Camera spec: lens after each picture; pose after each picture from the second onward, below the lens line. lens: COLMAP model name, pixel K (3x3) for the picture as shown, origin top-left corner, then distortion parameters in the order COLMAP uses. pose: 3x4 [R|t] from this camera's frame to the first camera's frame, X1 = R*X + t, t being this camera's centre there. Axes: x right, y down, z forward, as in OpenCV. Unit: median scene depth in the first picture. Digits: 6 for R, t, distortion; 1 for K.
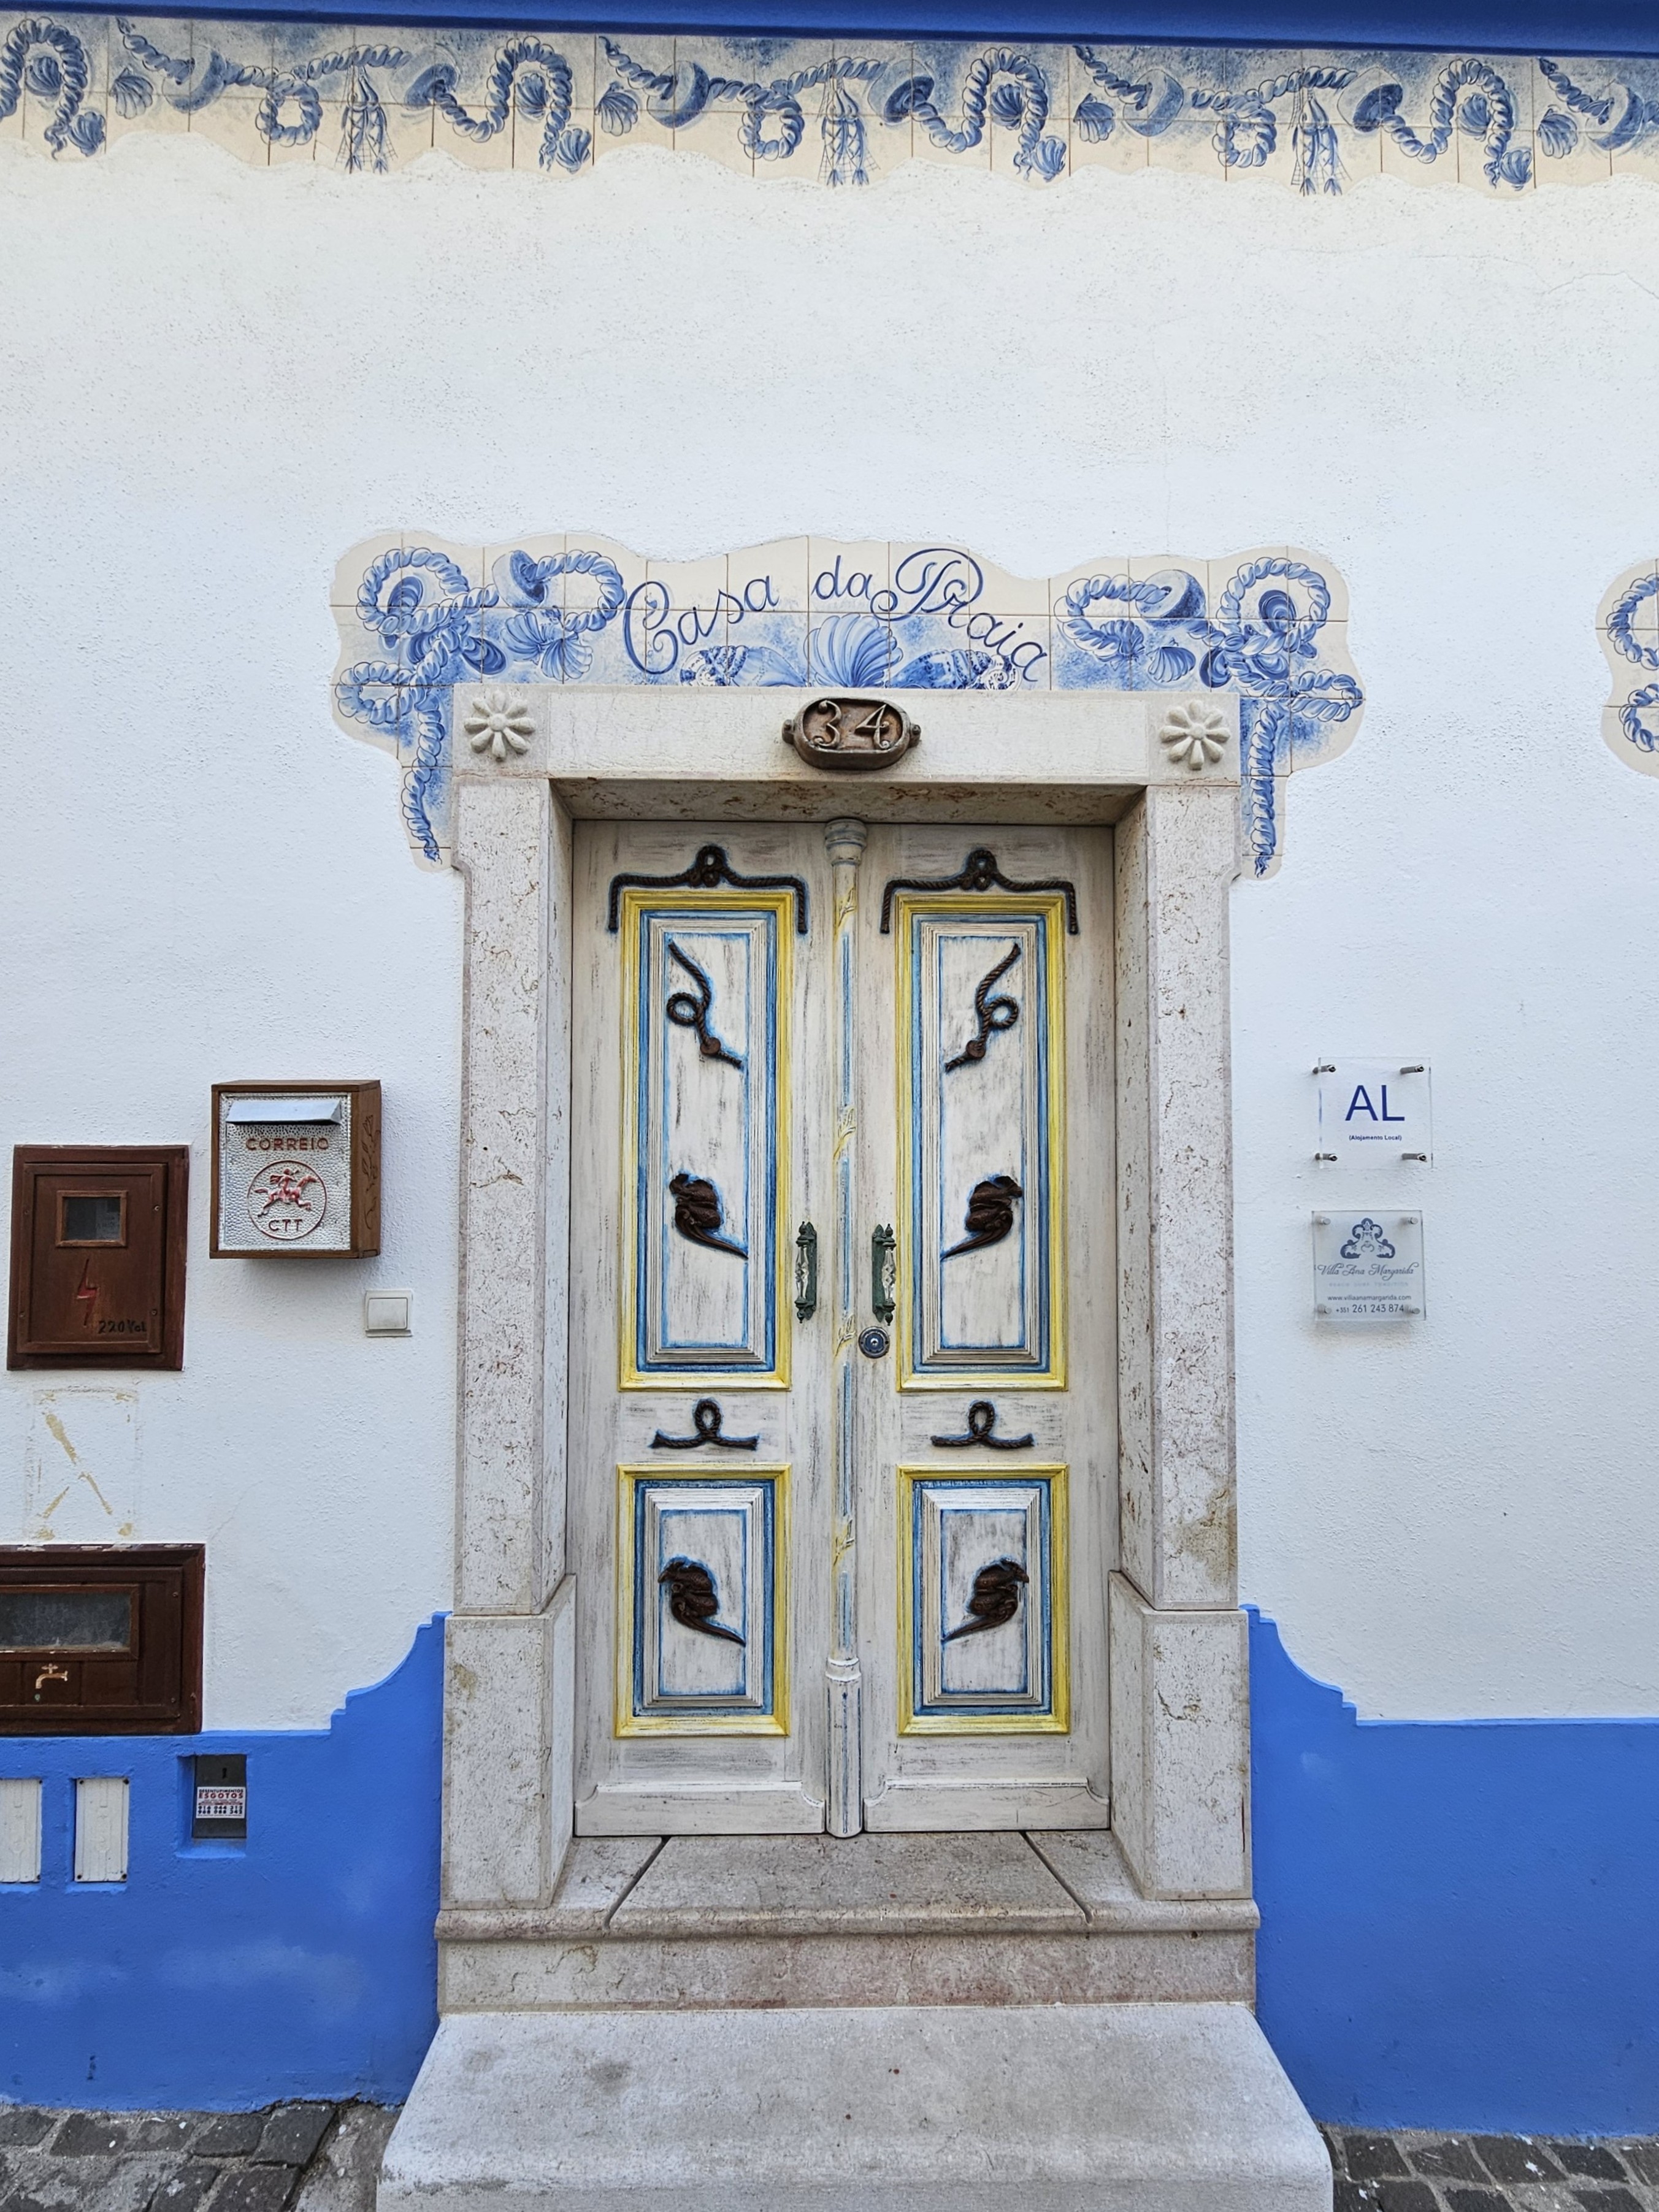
lens RADIAL K [[1057.6, 0, 829.0], [0, 1057.6, 1160.3], [0, 0, 1]] dist [-0.002185, -0.000140]
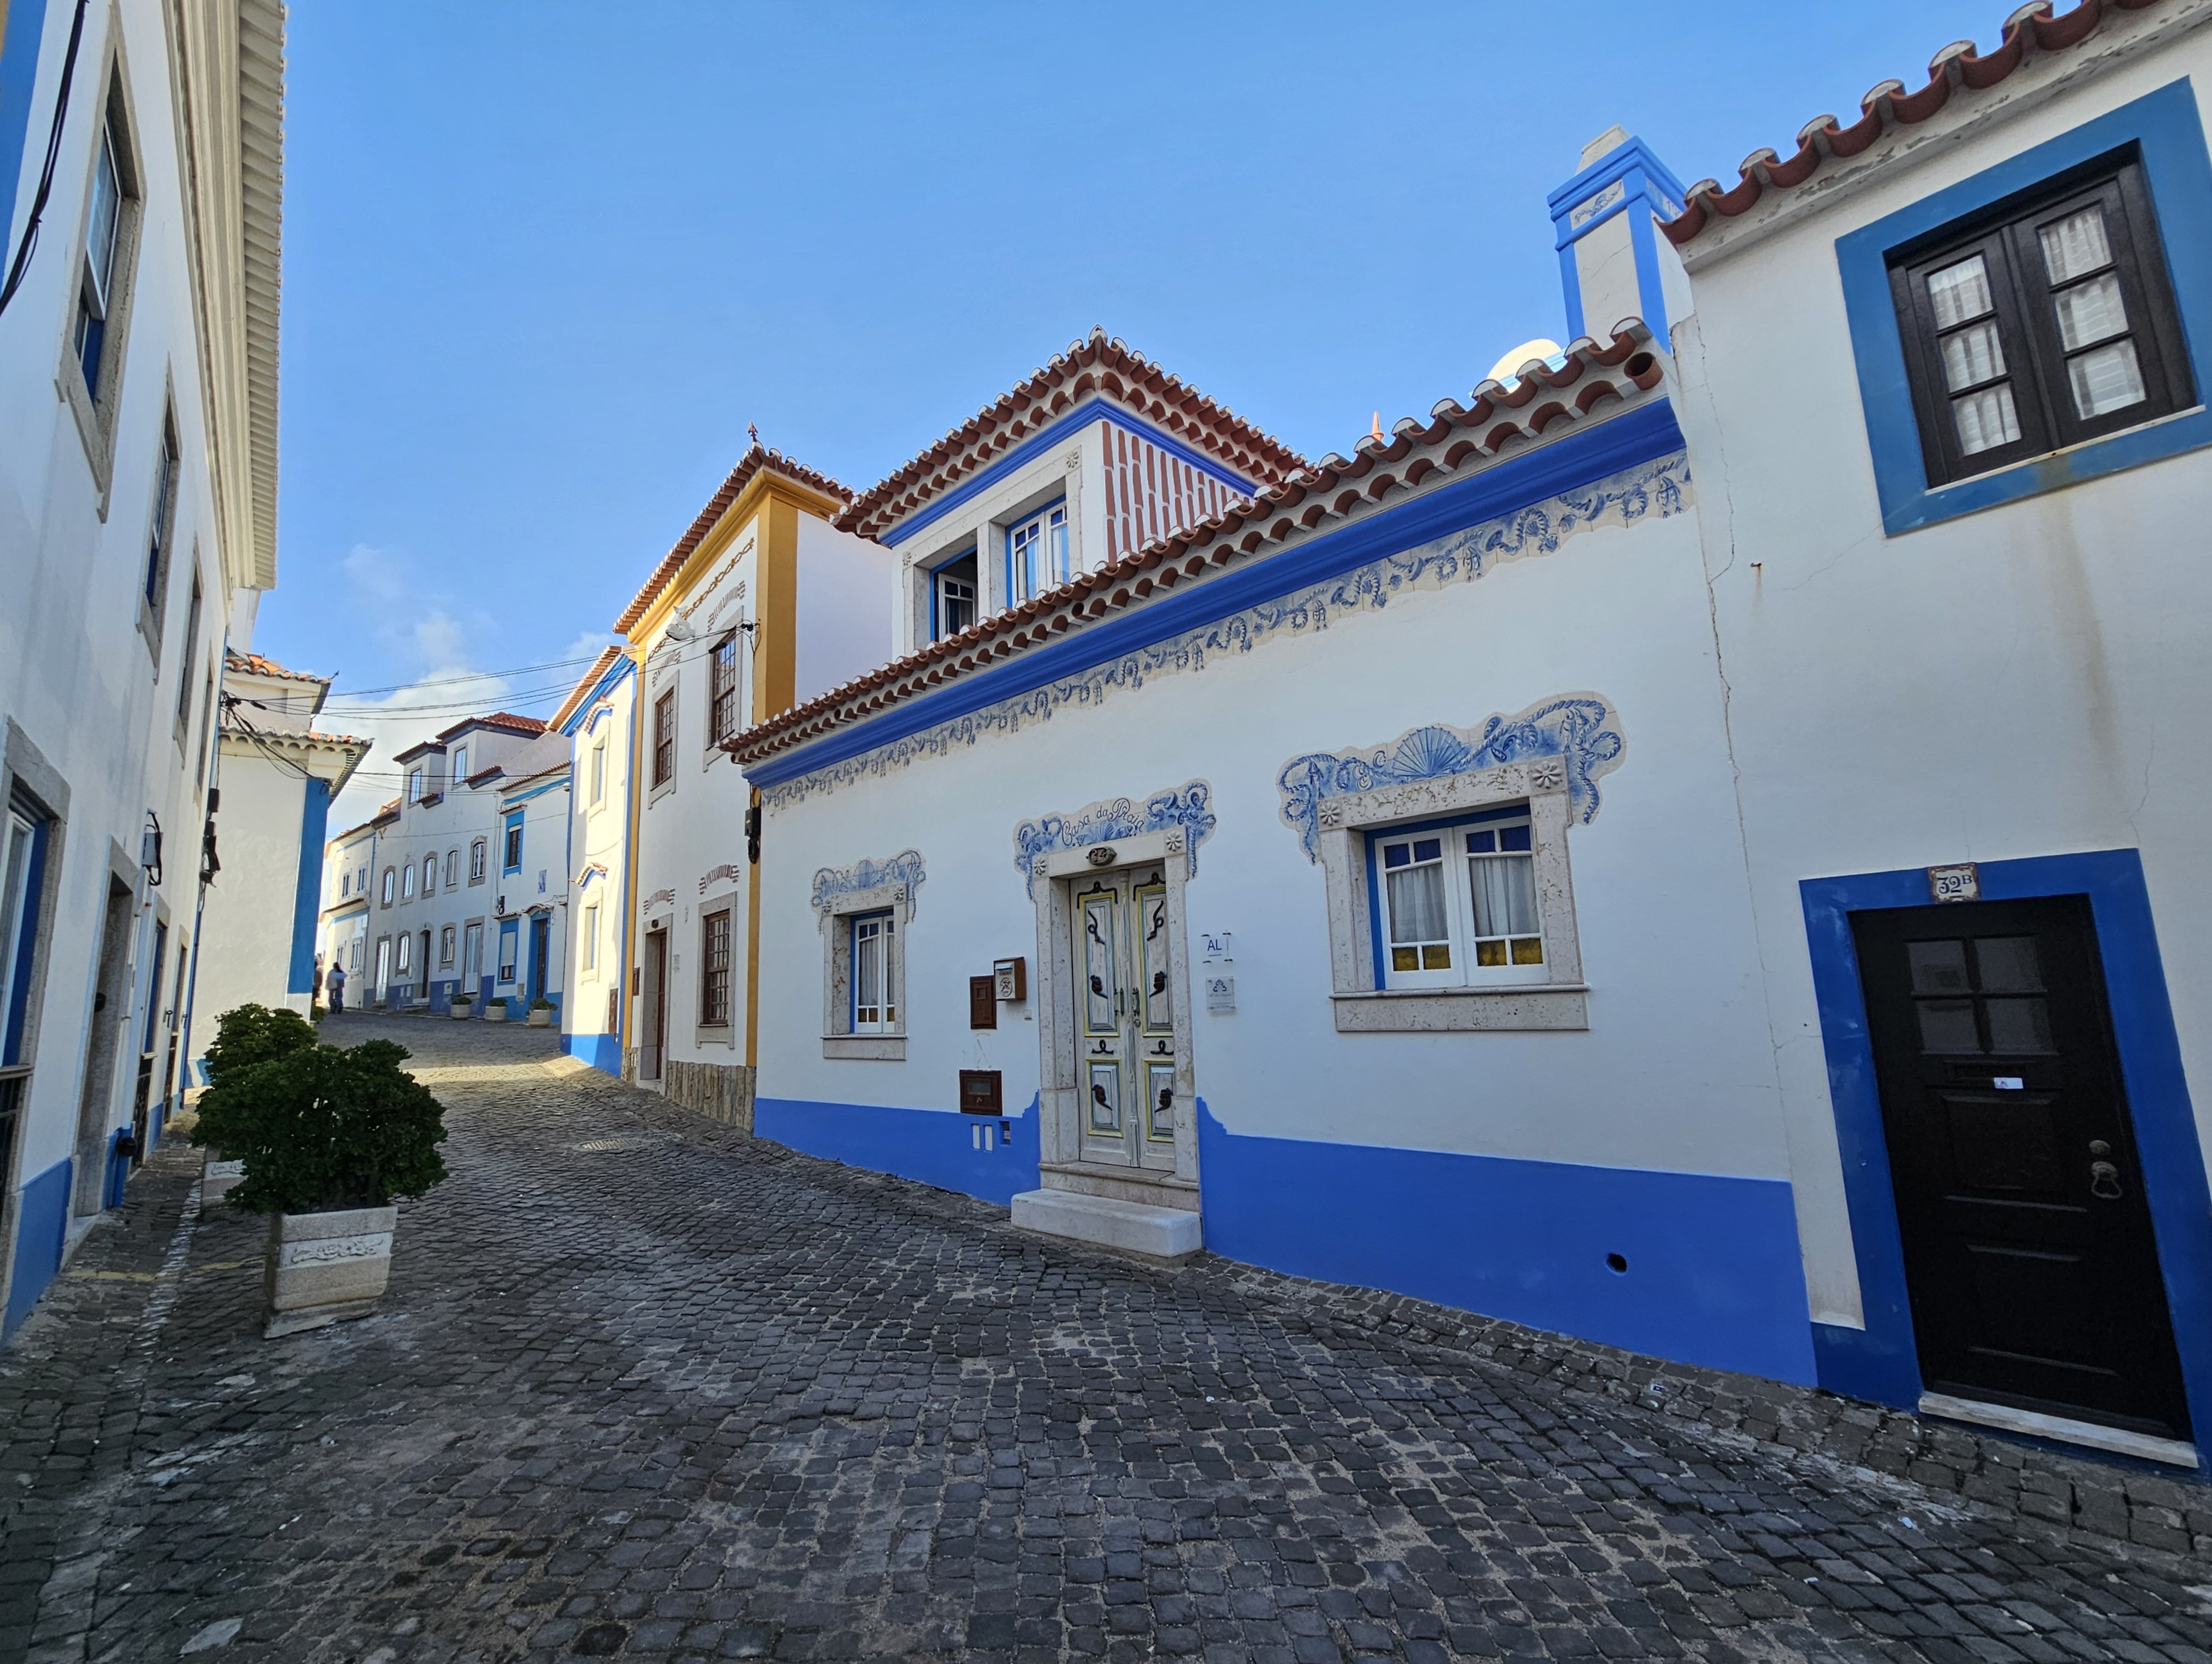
lens RADIAL K [[1041.3, 0, 1106.0], [0, 1041.3, 832.0], [0, 0, 1]] dist [-0.000359, 0.000000]
pose [[0.692293, -0.146157, -0.706660, 2.574323], [0.065243, 0.987940, -0.140418, 0.033100], [0.718661, 0.051105, 0.693480, -1.508047]]
